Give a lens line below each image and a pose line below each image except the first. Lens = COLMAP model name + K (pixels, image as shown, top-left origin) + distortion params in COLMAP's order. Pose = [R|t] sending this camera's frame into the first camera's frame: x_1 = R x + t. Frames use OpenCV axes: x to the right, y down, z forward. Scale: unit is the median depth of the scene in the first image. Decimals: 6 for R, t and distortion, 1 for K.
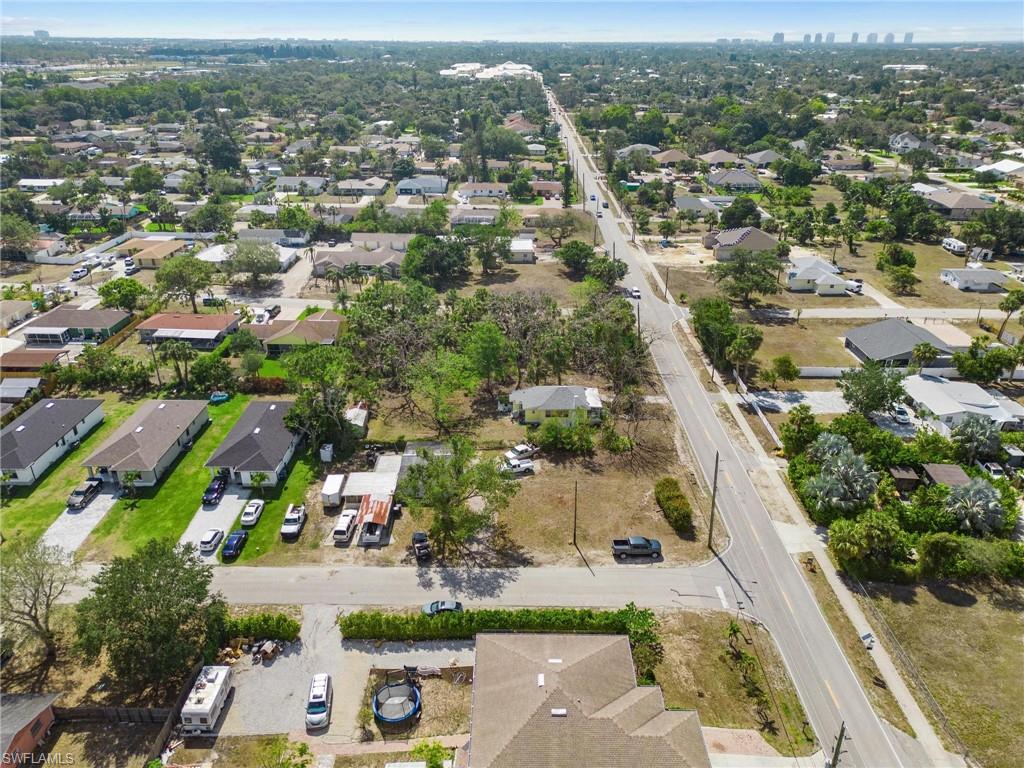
lens RADIAL K [[716.9, 0, 509.5], [0, 716.9, 384.5], [0, 0, 1]] dist [0.062153, -0.054297]
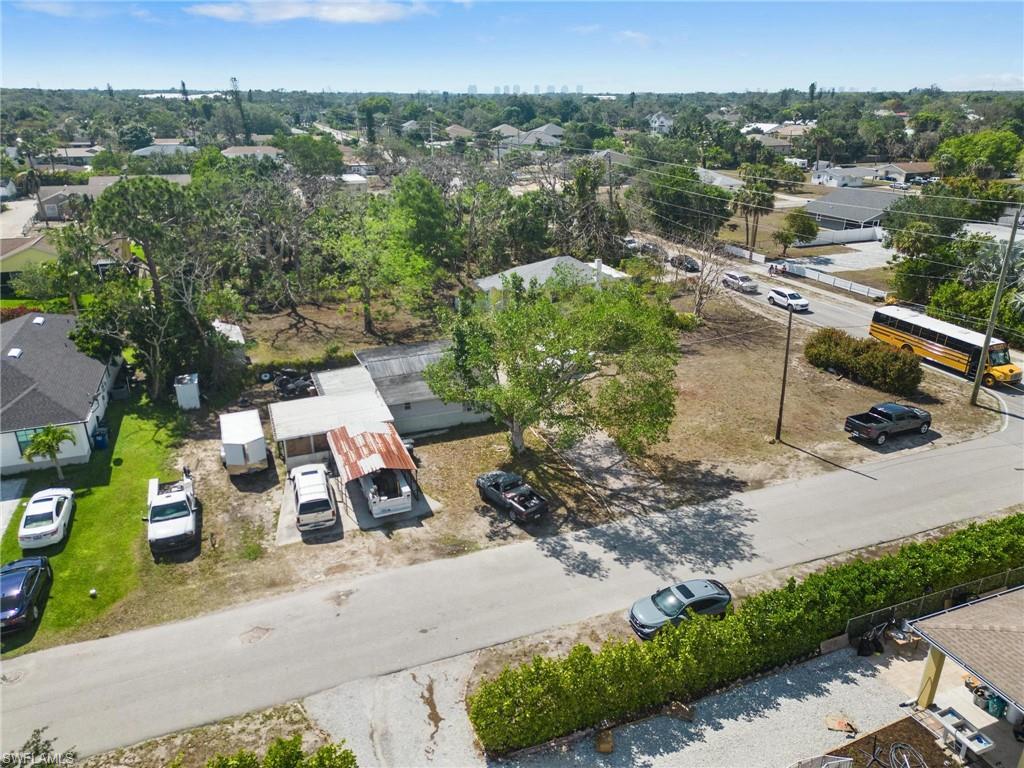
lens RADIAL K [[716.9, 0, 509.5], [0, 716.9, 384.5], [0, 0, 1]] dist [0.062153, -0.054297]
pose [[0.930666, -0.140291, 0.337905, -0.114745], [0.161348, 0.986280, -0.034906, 0.074562], [-0.328372, 0.087006, 0.940533, 0.253654]]
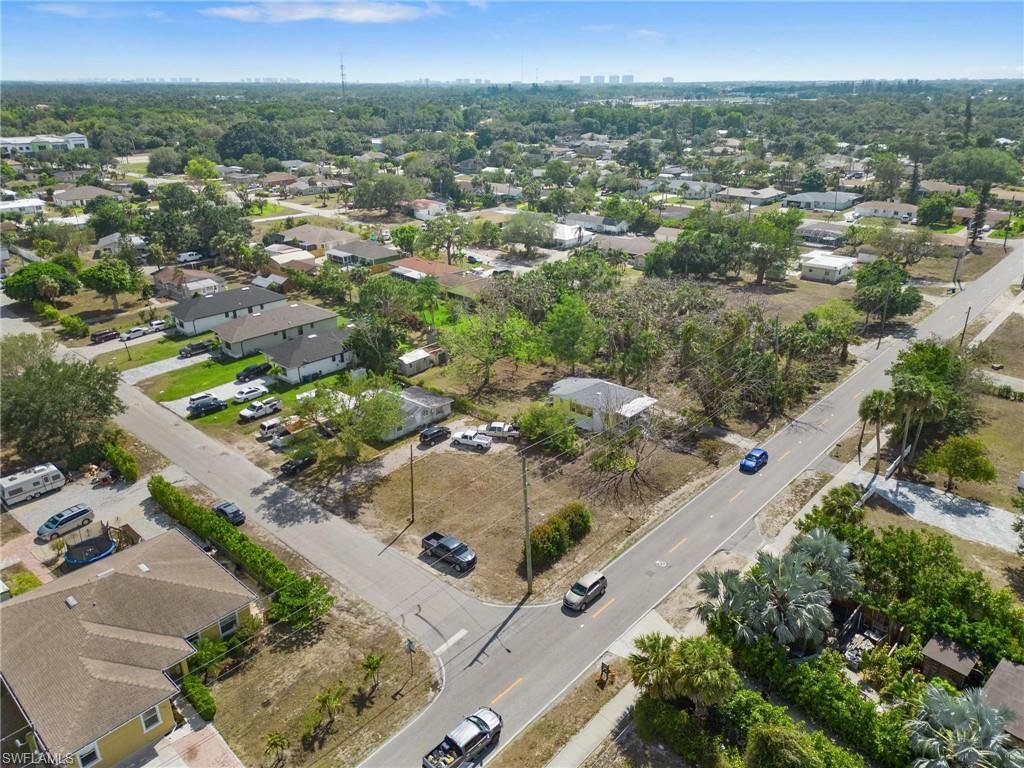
lens RADIAL K [[716.9, 0, 509.5], [0, 716.9, 384.5], [0, 0, 1]] dist [0.062153, -0.054297]
pose [[0.743927, 0.252198, -0.618844, 0.289349], [-0.282769, 0.957861, 0.050434, -0.002822], [0.605486, 0.137471, 0.783893, 0.172756]]
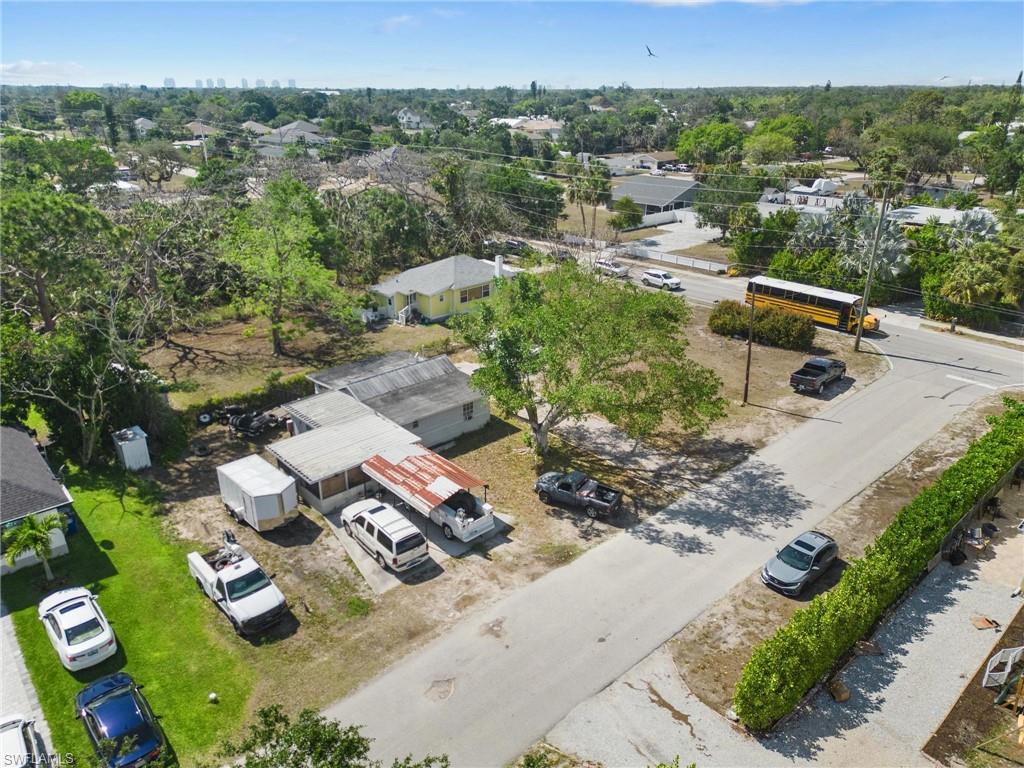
lens RADIAL K [[718.0, 0, 512.0], [0, 718.0, 384.0], [0, 0, 1]] dist [0.061843, -0.052880]
pose [[0.739040, -0.259196, 0.621801, -0.179214], [0.295116, 0.954303, 0.047040, 0.054826], [-0.605579, 0.148739, 0.781761, 0.292236]]
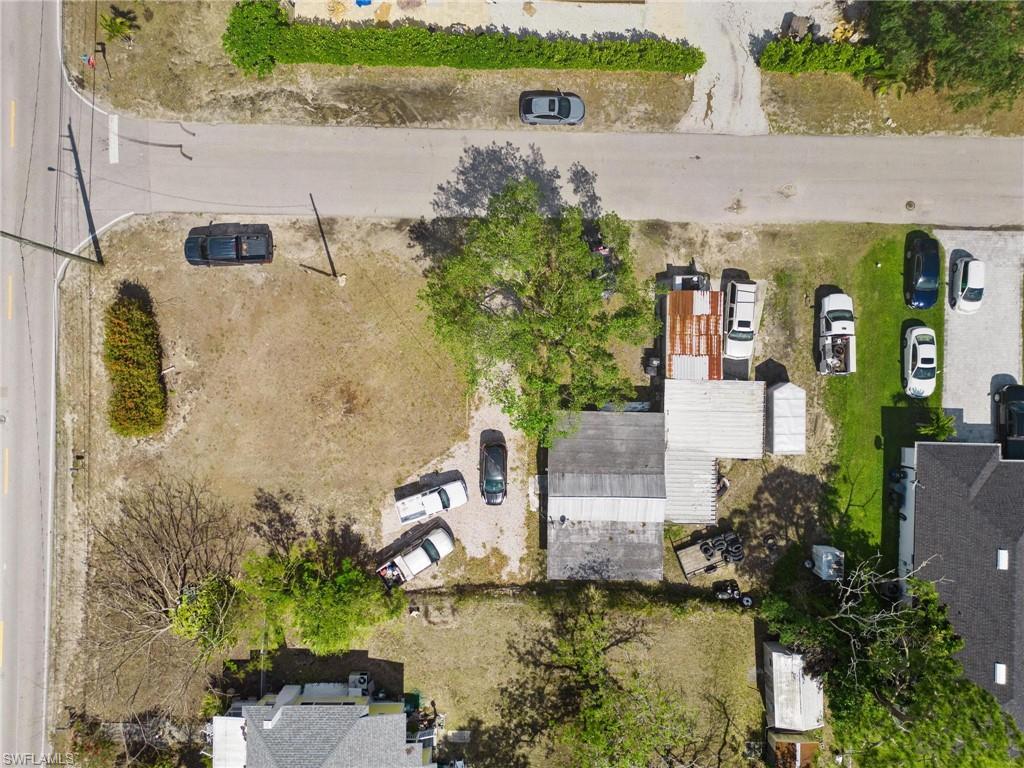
lens RADIAL K [[716.9, 0, 509.5], [0, 716.9, 384.5], [0, 0, 1]] dist [0.062153, -0.054297]
pose [[-0.999895, -0.014376, -0.001734, -0.022101], [0.004844, -0.444910, 0.895562, -0.149208], [-0.013646, 0.895460, 0.444933, 0.362197]]
